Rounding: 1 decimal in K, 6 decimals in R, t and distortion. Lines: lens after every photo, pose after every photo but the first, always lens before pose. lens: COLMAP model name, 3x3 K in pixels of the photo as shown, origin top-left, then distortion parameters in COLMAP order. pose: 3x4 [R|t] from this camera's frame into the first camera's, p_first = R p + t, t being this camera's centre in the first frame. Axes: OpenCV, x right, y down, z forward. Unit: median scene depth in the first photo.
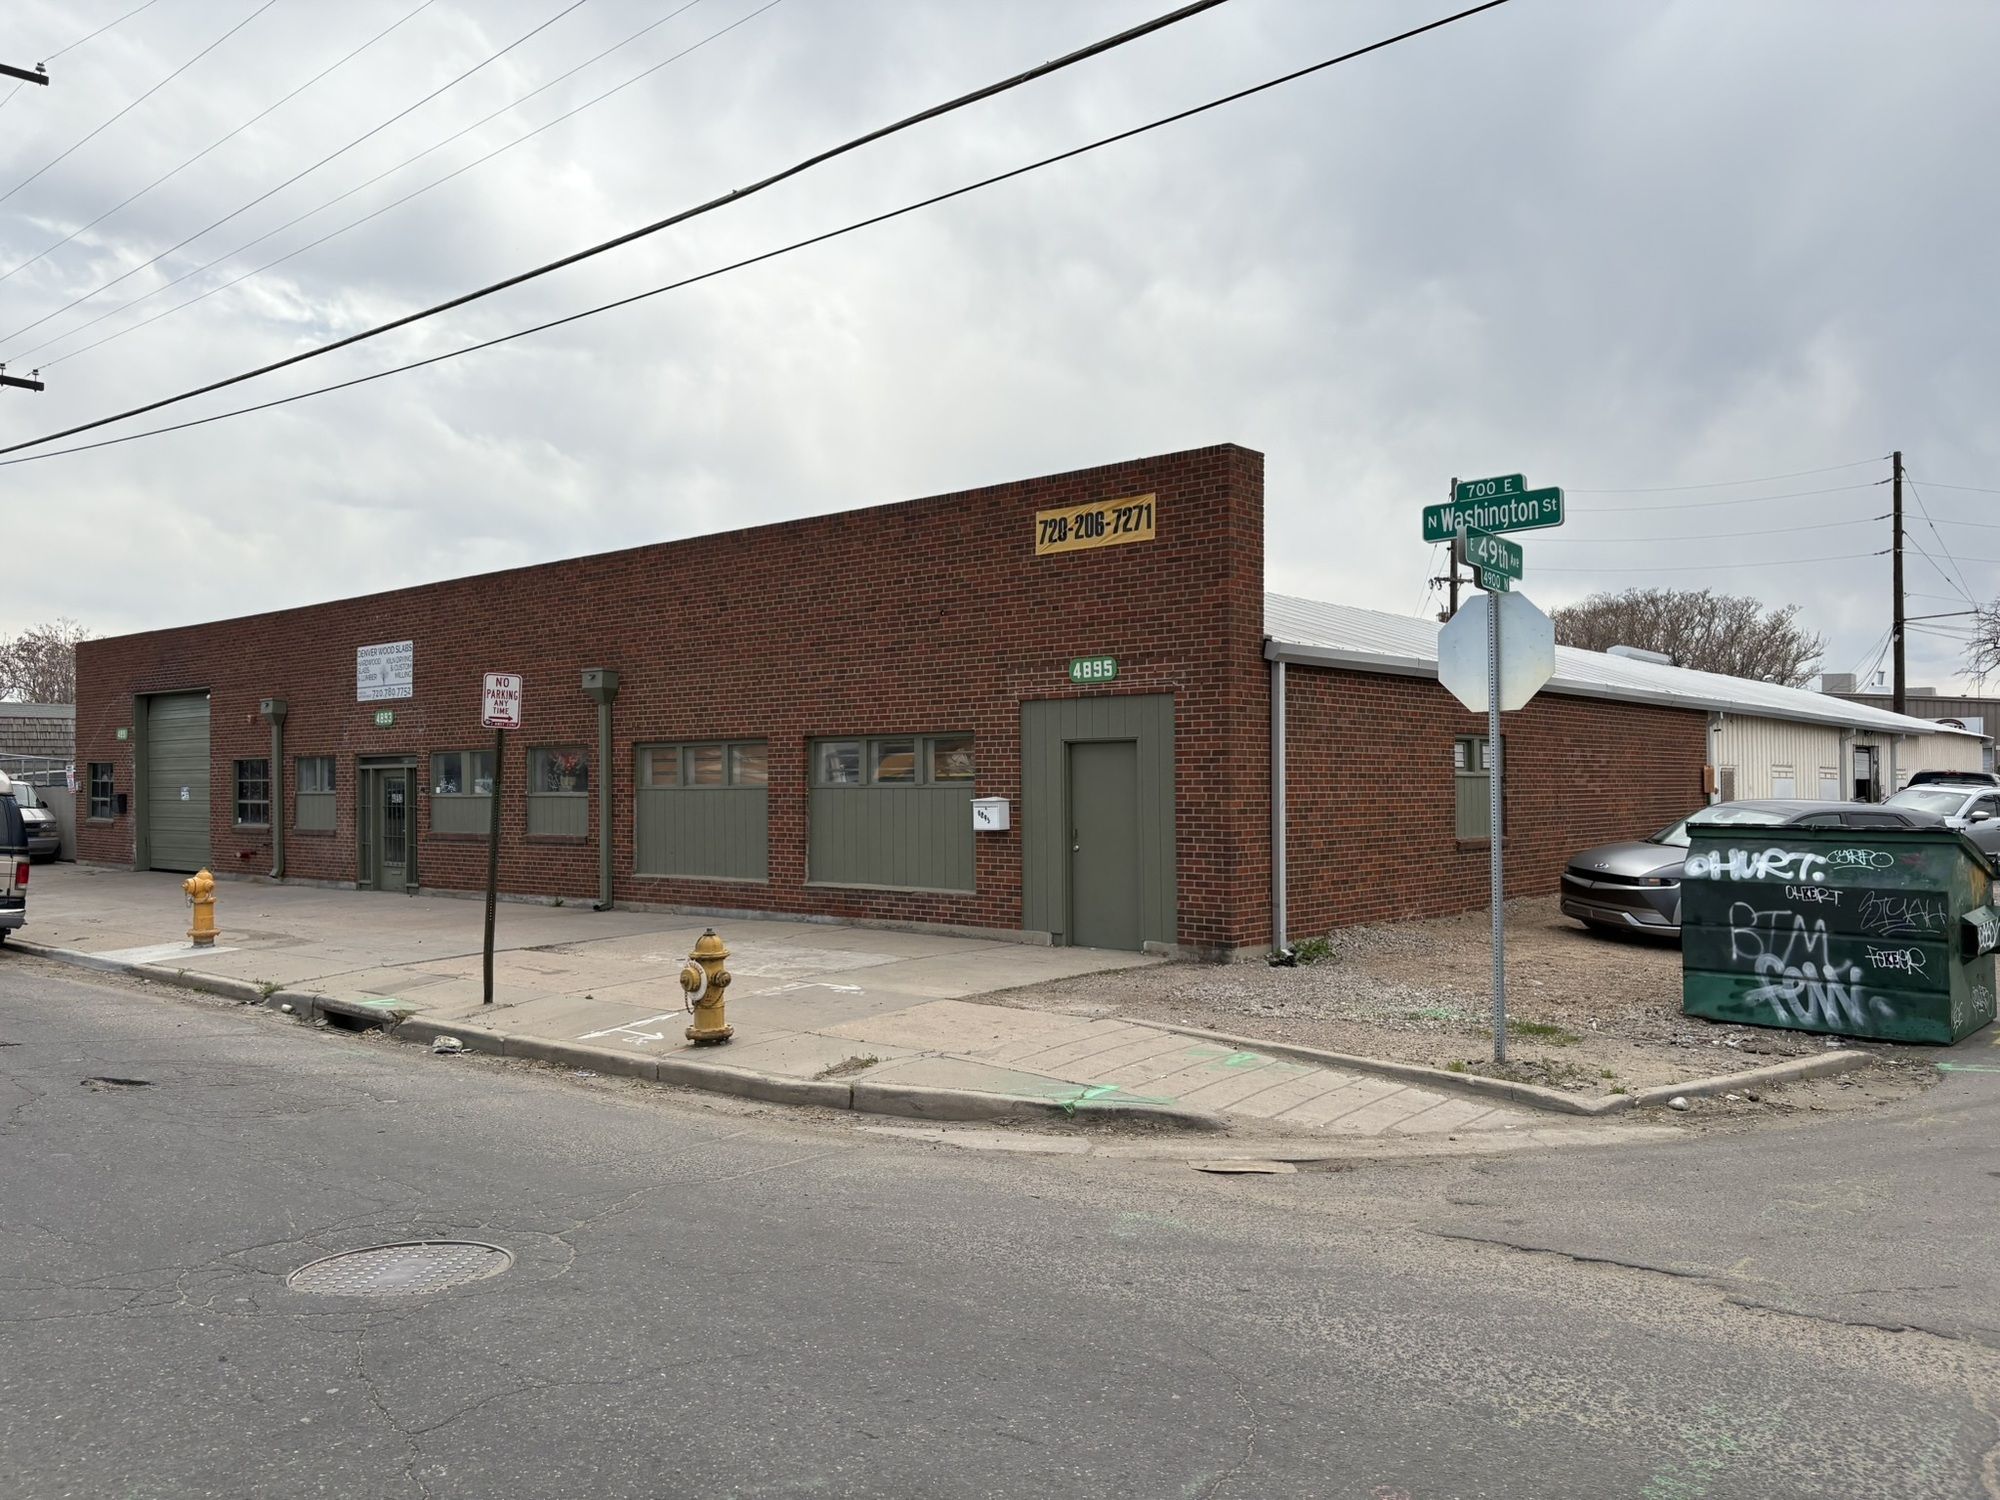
lens RADIAL K [[1515.1, 0, 1008.0], [0, 1515.1, 779.7], [0, 0, 1]] dist [0.009392, -0.044540]
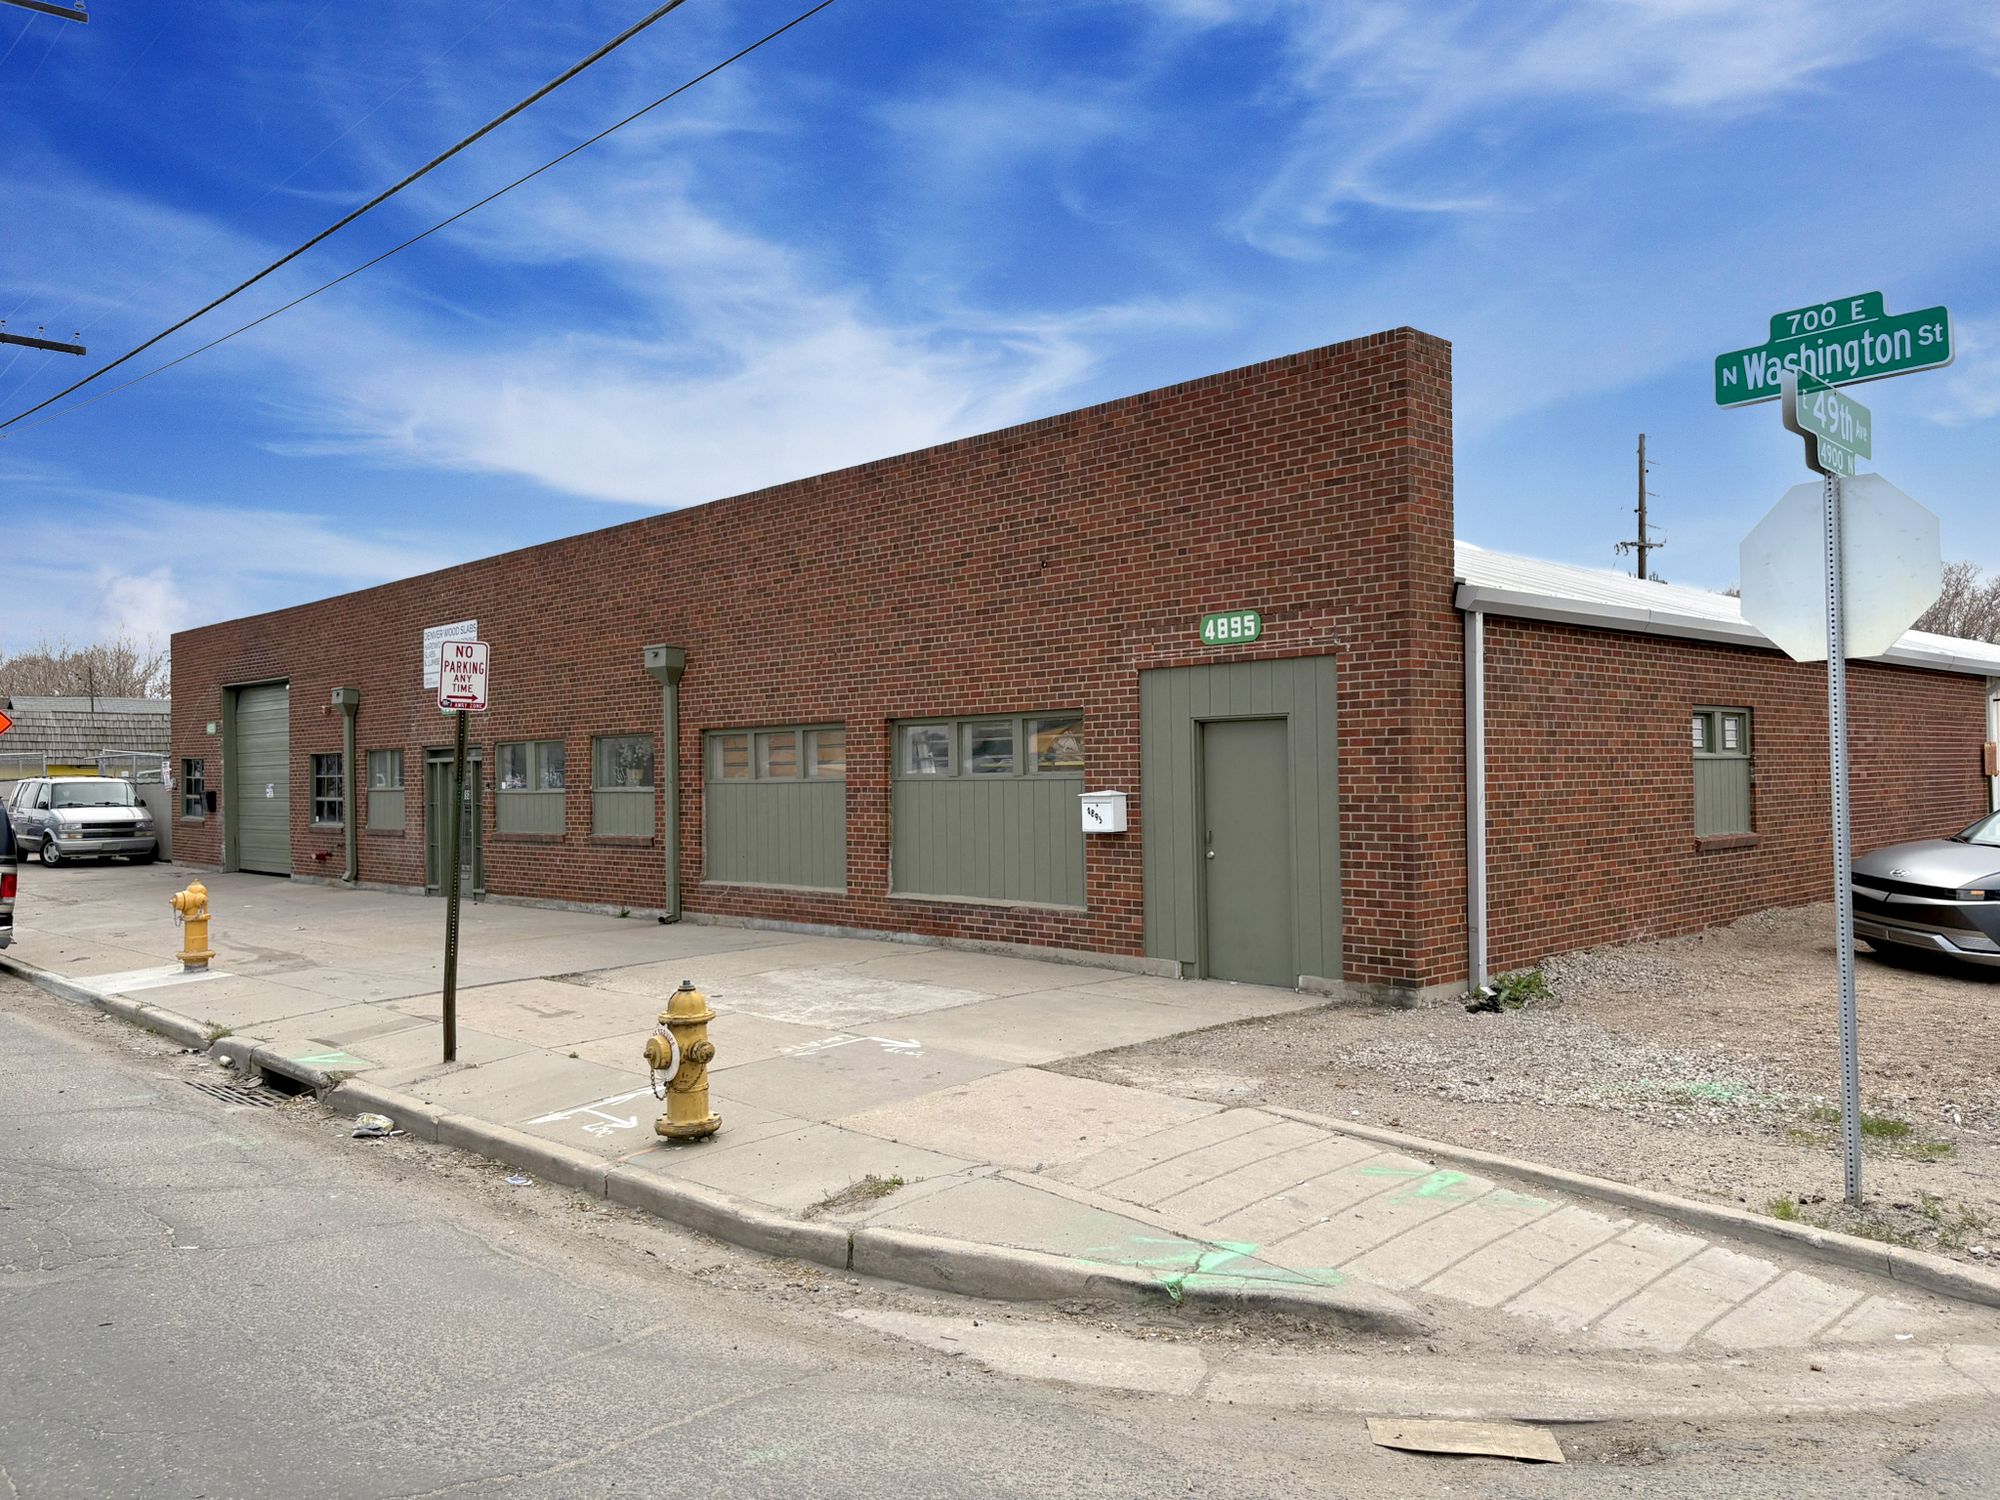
lens RADIAL K [[1515.1, 0, 1008.0], [0, 1515.1, 779.7], [0, 0, 1]] dist [0.009392, -0.044540]
pose [[0.994571, -0.009004, -0.103674, 0.022861], [0.009931, 0.999915, 0.008425, -0.001831], [0.103590, -0.009408, 0.994576, 0.213517]]
